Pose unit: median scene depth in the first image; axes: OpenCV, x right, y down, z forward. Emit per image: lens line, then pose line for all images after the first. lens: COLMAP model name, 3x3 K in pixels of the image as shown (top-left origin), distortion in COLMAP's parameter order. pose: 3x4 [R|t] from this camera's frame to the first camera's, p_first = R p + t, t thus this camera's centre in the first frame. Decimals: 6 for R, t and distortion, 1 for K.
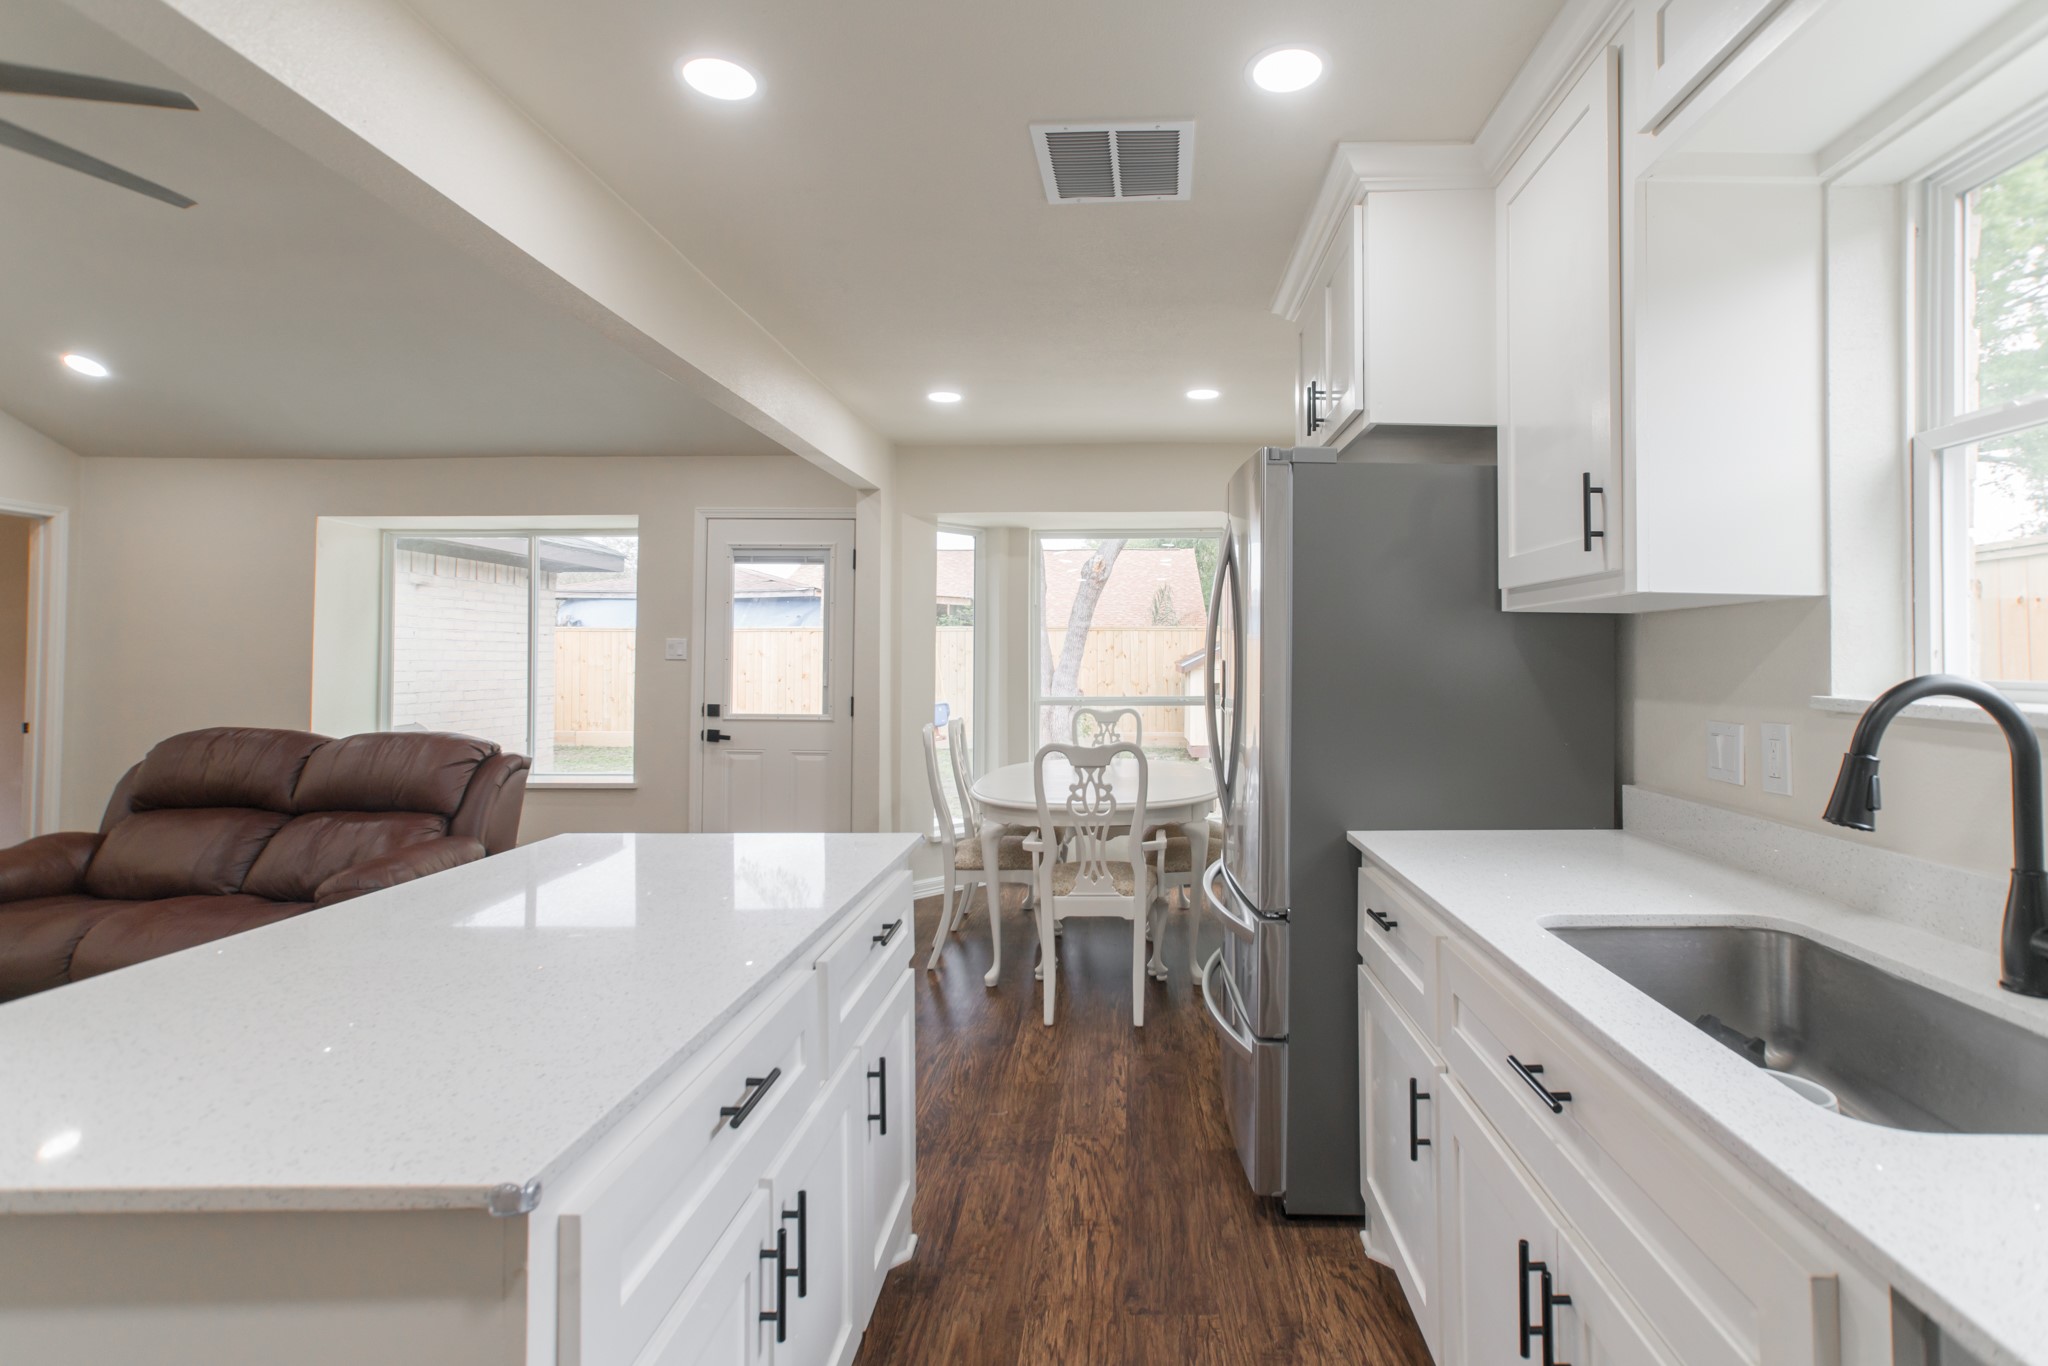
lens RADIAL K [[974.3, 0, 1133.8], [0, 974.3, 629.5], [0, 0, 1]] dist [-0.044078, 0.023767]
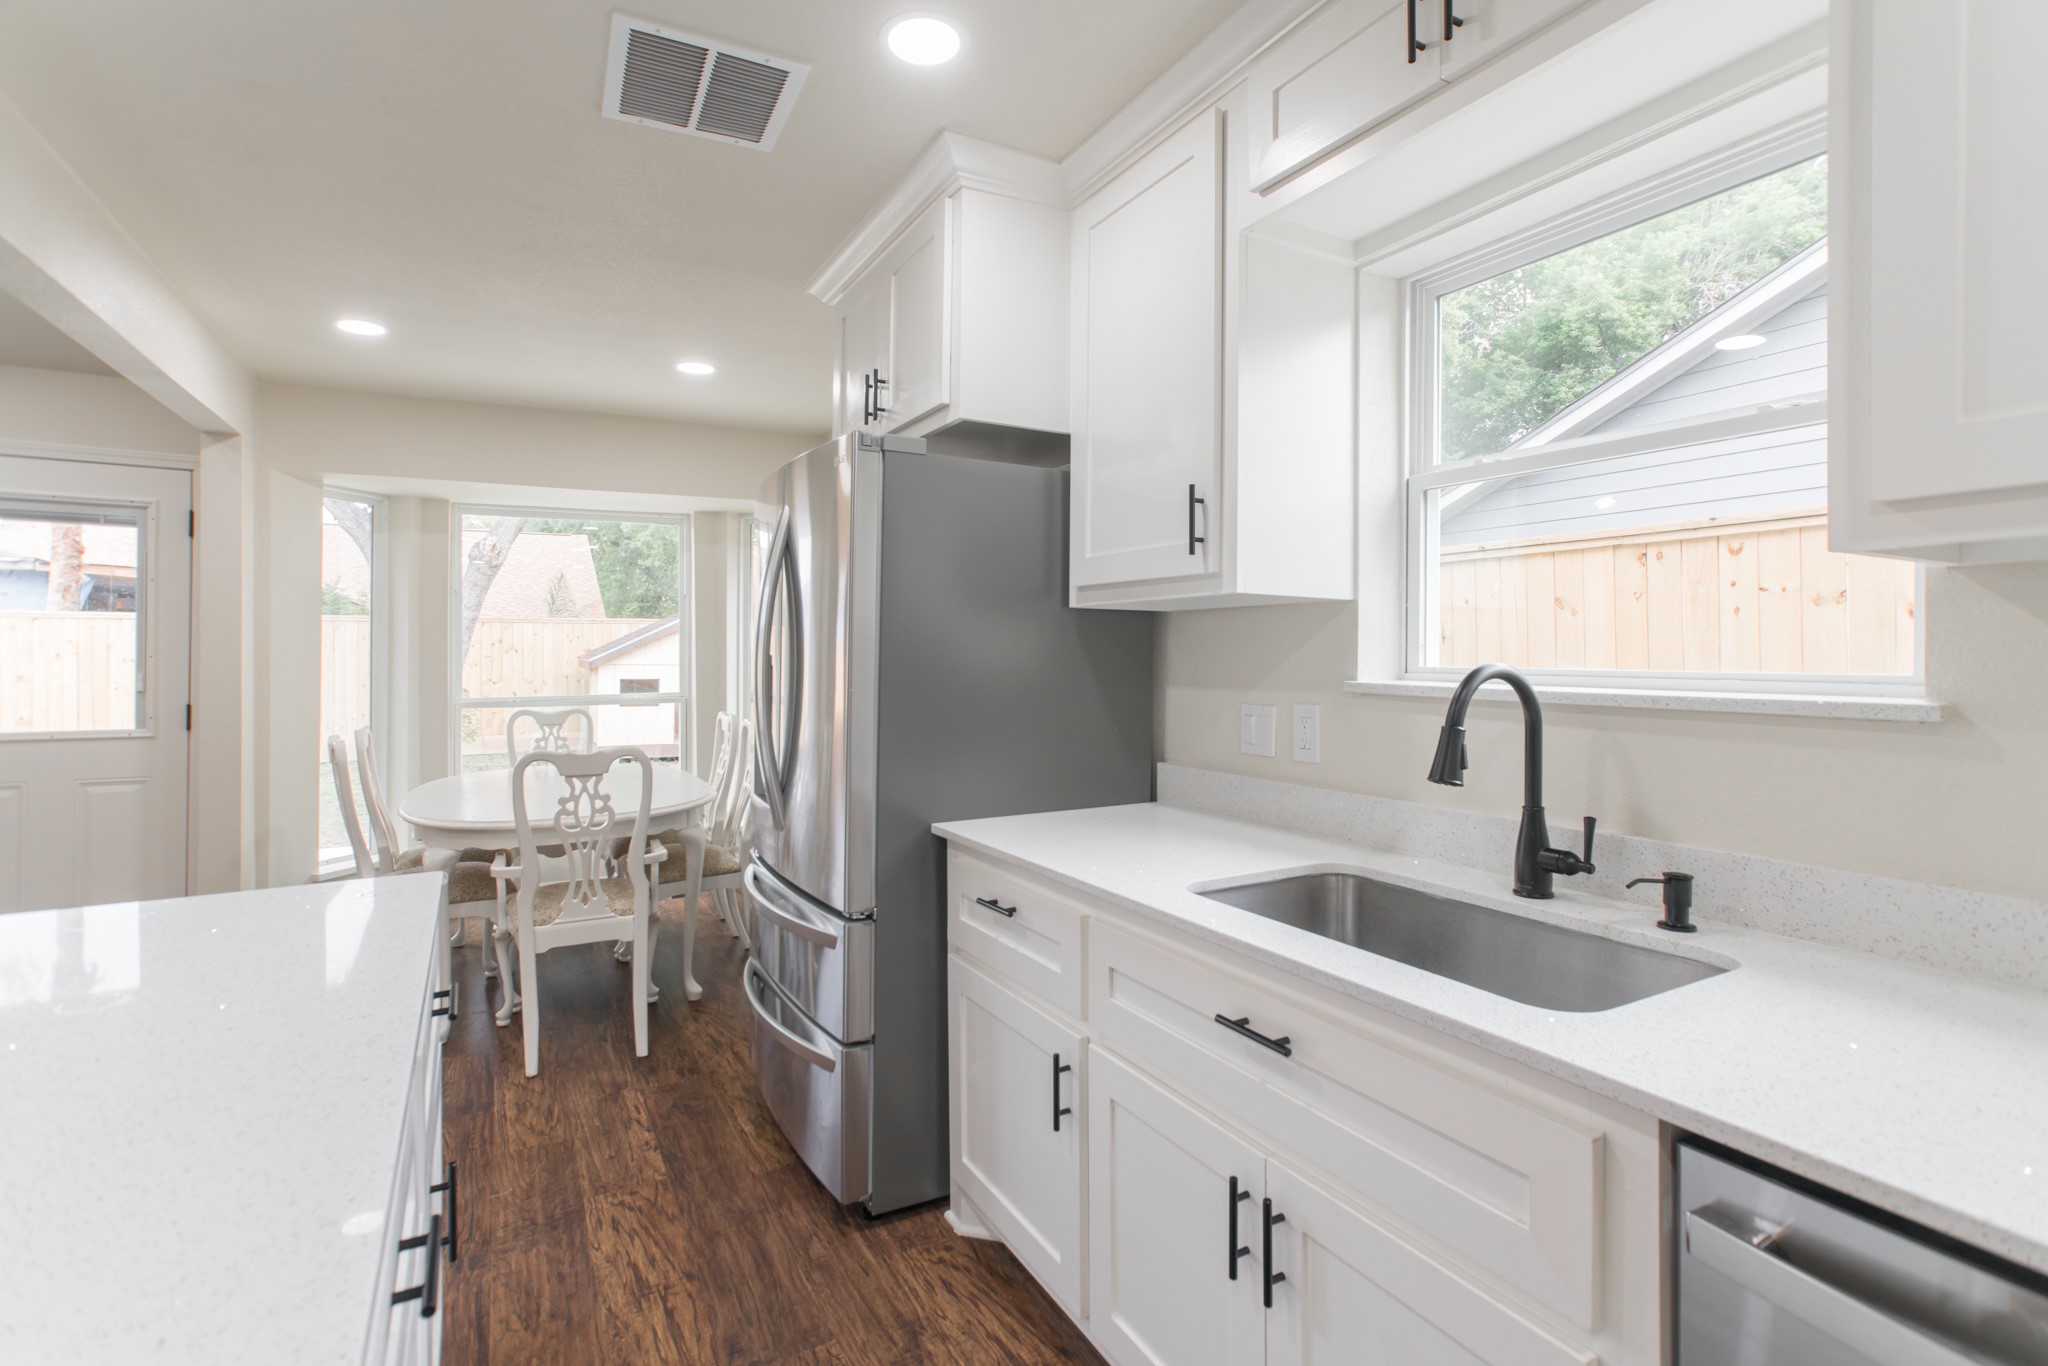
lens RADIAL K [[949.0, 0, 1030.5], [0, 949.0, 647.9], [0, 0, 1]] dist [-0.047545, 0.023362]
pose [[0.870919, 0.000828, 0.491425, -0.146776], [-0.012696, 0.999703, 0.020814, 0.003703], [-0.491262, -0.024367, 0.870671, 0.085696]]
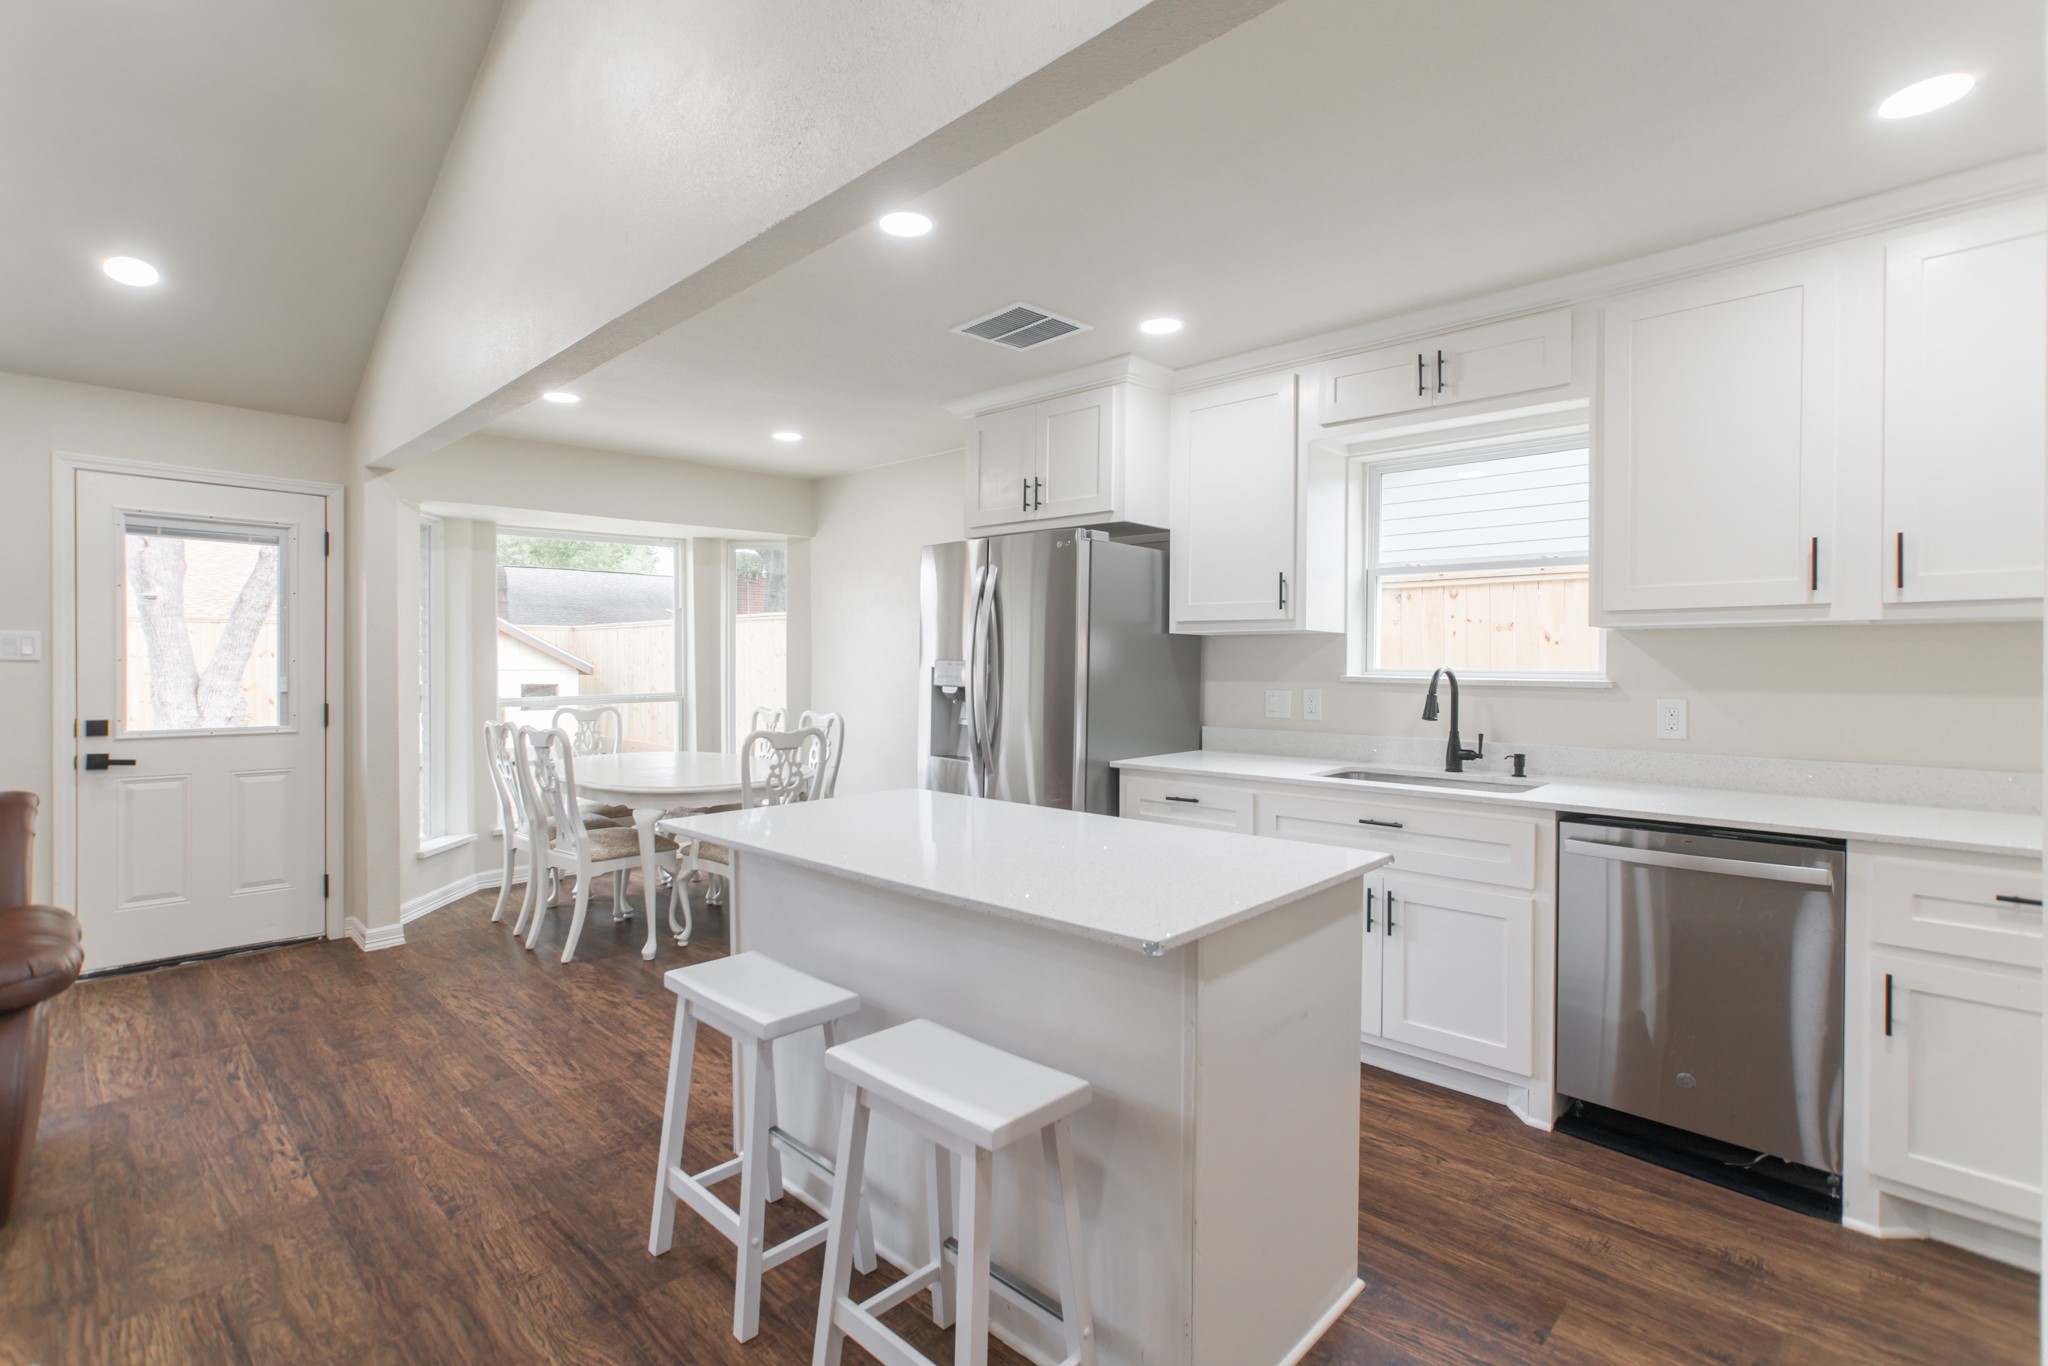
lens RADIAL K [[954.2, 0, 1023.7], [0, 954.2, 668.4], [0, 0, 1]] dist [-0.054068, 0.038328]
pose [[0.701211, -0.006325, 0.712925, -0.899750], [-0.022333, 0.999275, 0.030832, -0.002159], [-0.712604, -0.037541, 0.700562, -0.042350]]
